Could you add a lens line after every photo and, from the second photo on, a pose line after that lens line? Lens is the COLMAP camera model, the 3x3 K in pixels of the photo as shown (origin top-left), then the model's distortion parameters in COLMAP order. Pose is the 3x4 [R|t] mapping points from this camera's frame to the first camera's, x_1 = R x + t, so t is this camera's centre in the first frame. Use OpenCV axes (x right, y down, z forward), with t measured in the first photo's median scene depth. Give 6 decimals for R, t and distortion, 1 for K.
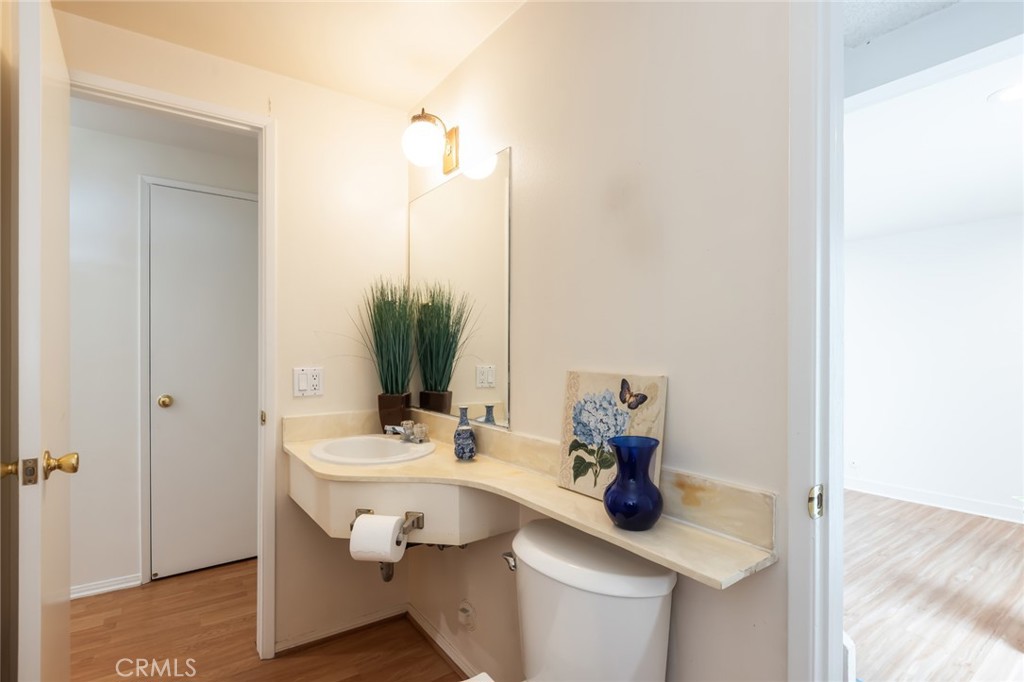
lens RADIAL K [[492.4, 0, 510.3], [0, 492.4, 348.3], [0, 0, 1]] dist [0.001828, 0.001236]
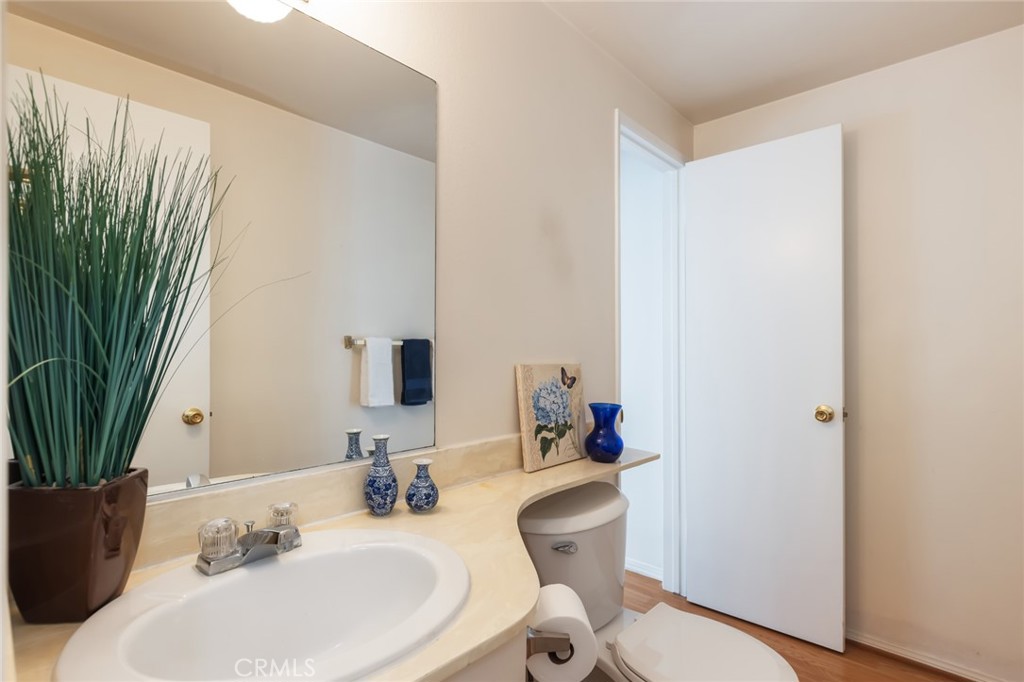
lens RADIAL K [[492.4, 0, 514.4], [0, 492.4, 345.0], [0, 0, 1]] dist [0.001828, 0.001236]
pose [[-0.184769, 0.005374, 0.982767, -1.008625], [-0.003997, 0.999973, -0.006219, 0.010048], [-0.982774, -0.005078, -0.184742, 1.308412]]
